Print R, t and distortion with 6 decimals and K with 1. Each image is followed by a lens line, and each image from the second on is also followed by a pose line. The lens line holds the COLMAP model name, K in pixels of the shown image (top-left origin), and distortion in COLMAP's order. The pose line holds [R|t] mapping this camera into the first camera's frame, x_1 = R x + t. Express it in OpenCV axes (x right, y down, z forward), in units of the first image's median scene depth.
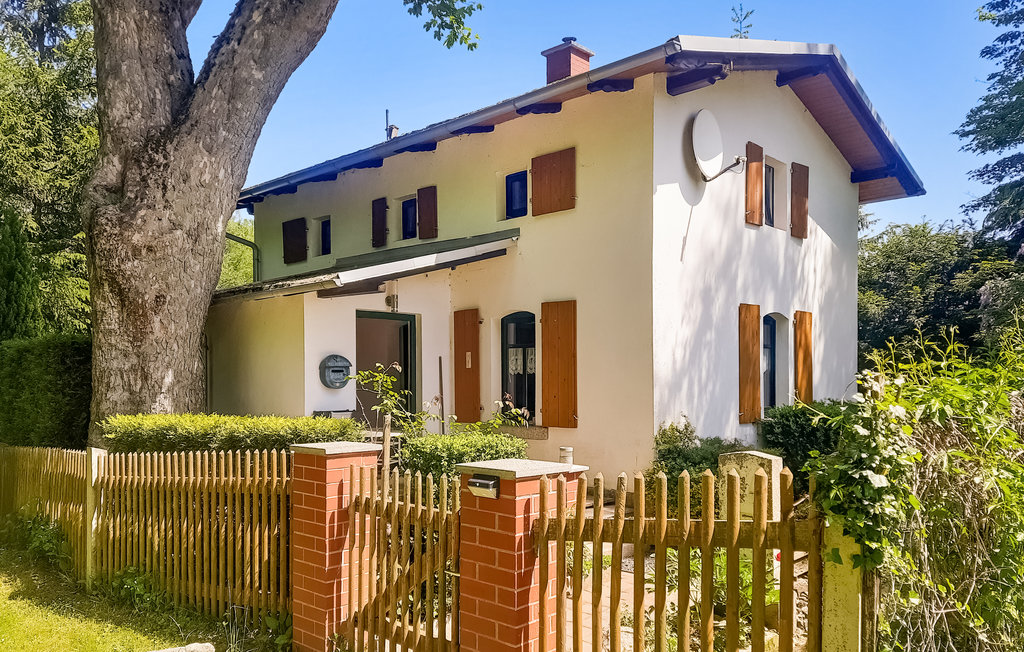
lens RADIAL K [[739.9, 0, 512.0], [0, 739.9, 326.0], [0, 0, 1]] dist [0.001300, 0.000521]
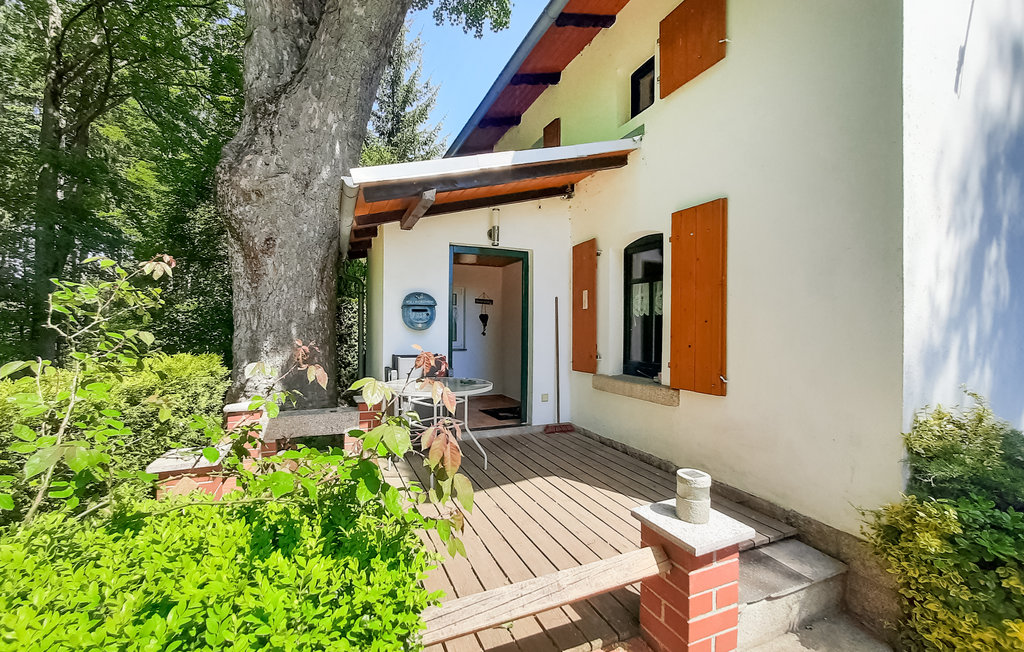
lens RADIAL K [[388.5, 0, 512.0], [0, 388.5, 326.0], [0, 0, 1]] dist [-0.014449, 0.000001]
pose [[0.907586, 0.008192, -0.419786, 0.058879], [0.017231, 0.998241, 0.056734, 0.053781], [0.419512, -0.058724, 0.905848, 0.609105]]
